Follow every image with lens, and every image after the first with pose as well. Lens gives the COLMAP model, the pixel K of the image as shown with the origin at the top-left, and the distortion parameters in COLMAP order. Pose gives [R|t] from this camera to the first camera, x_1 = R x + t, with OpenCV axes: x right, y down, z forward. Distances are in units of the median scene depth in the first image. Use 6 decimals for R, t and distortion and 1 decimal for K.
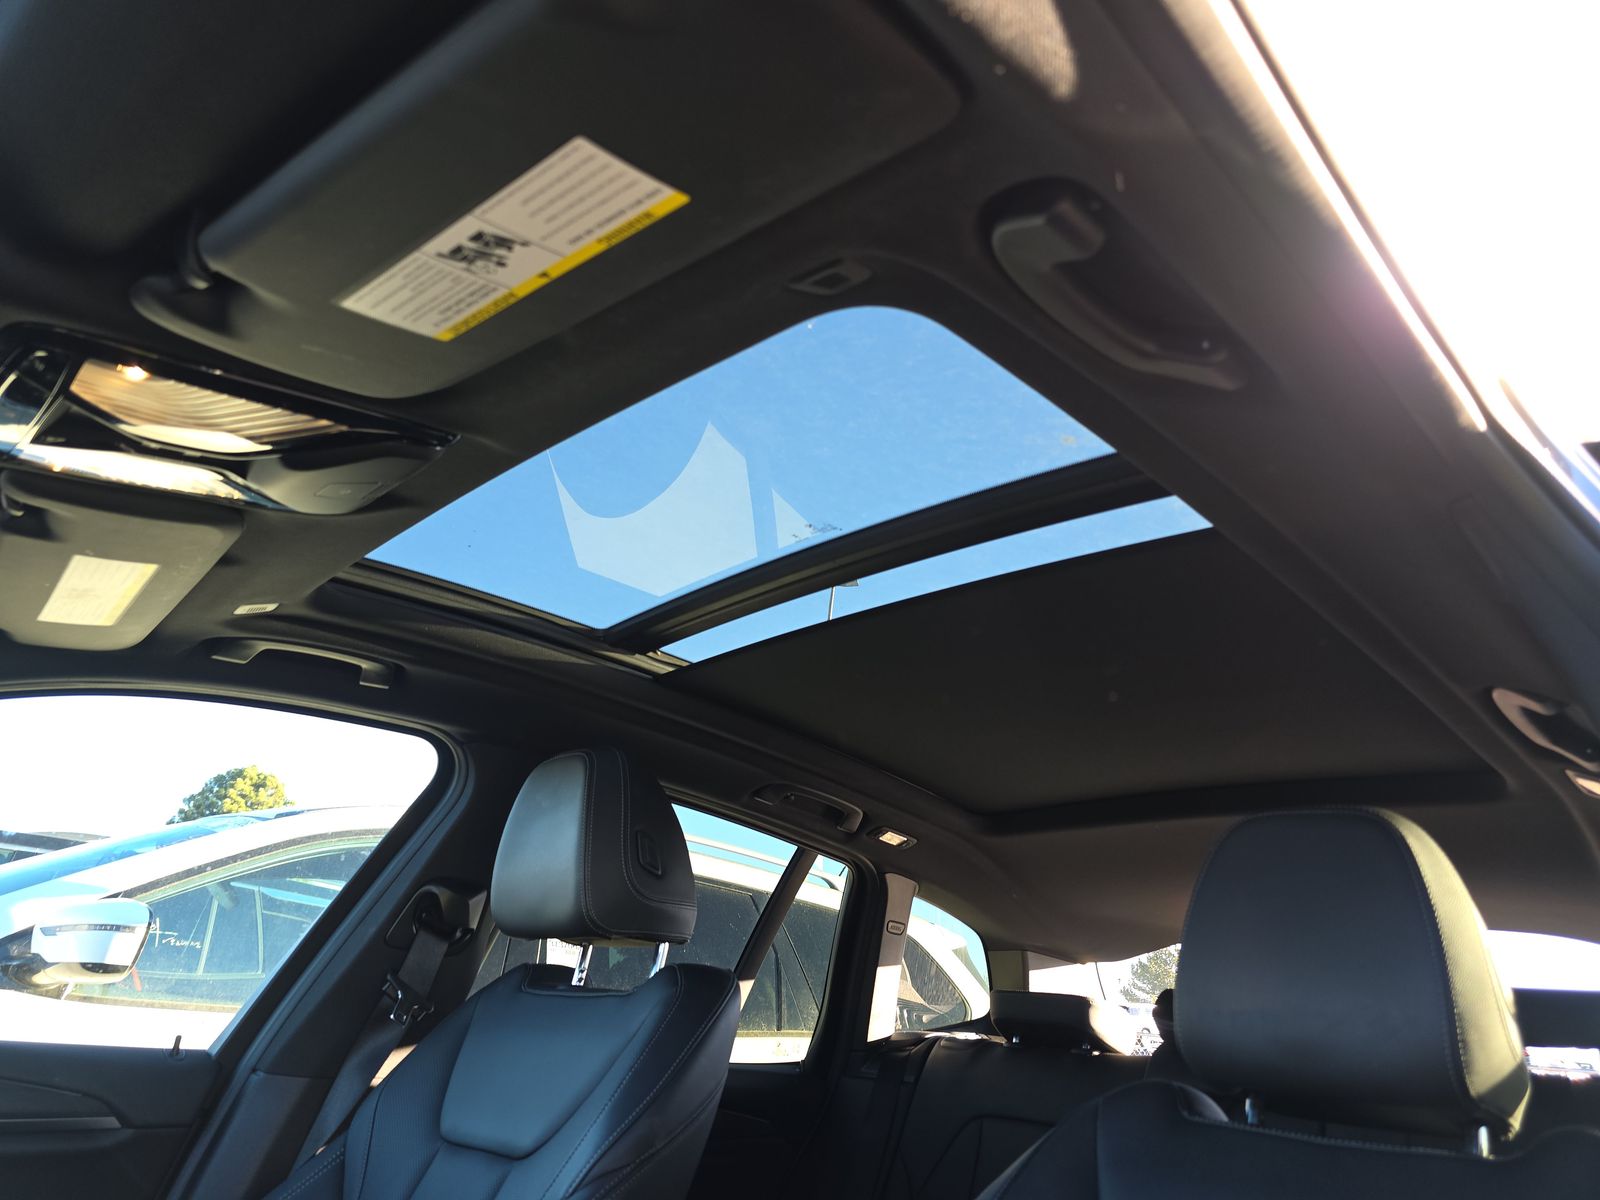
lens RADIAL K [[1078.6, 0, 800.0], [0, 1078.6, 600.0], [0, 0, 1]] dist [0.011354, -0.017048]
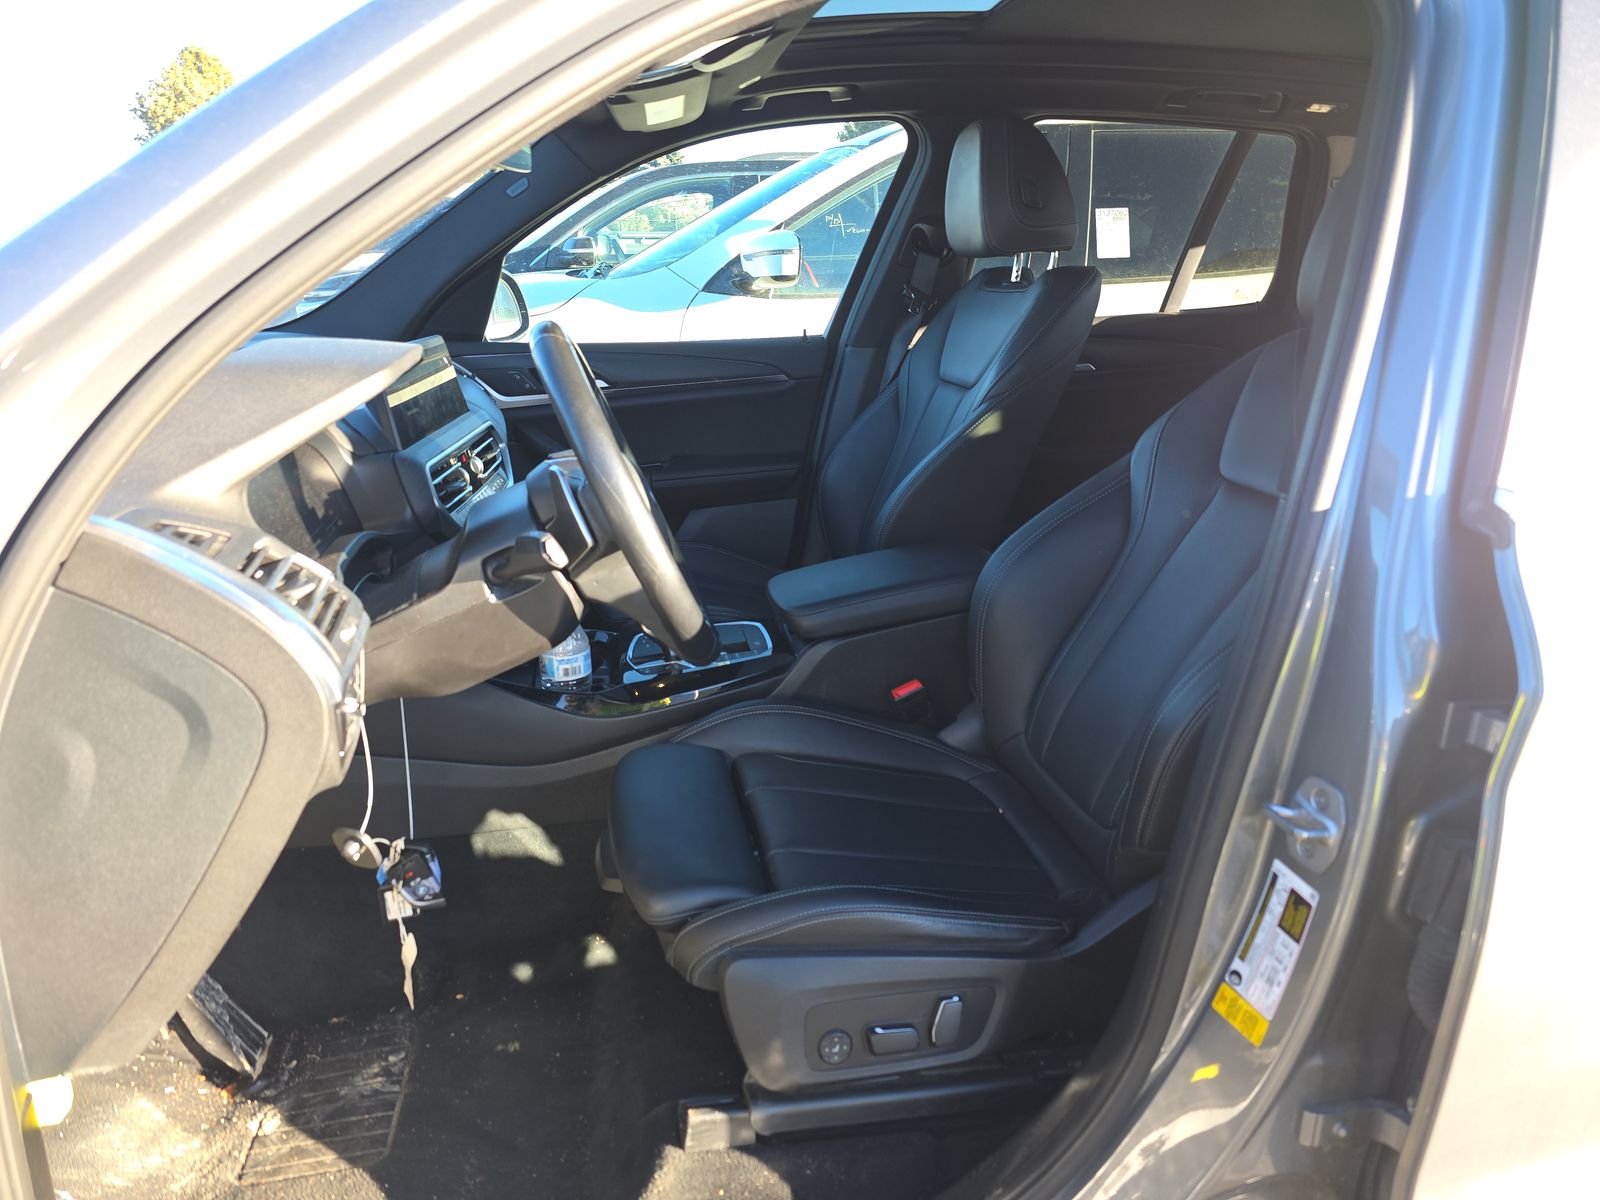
lens RADIAL K [[1078.6, 0, 800.0], [0, 1078.6, 600.0], [0, 0, 1]] dist [0.011354, -0.017048]
pose [[0.825431, 0.074302, -0.559591, 0.417060], [0.297696, 0.784954, 0.543345, -0.197164], [0.479625, -0.615082, 0.625806, -0.350859]]
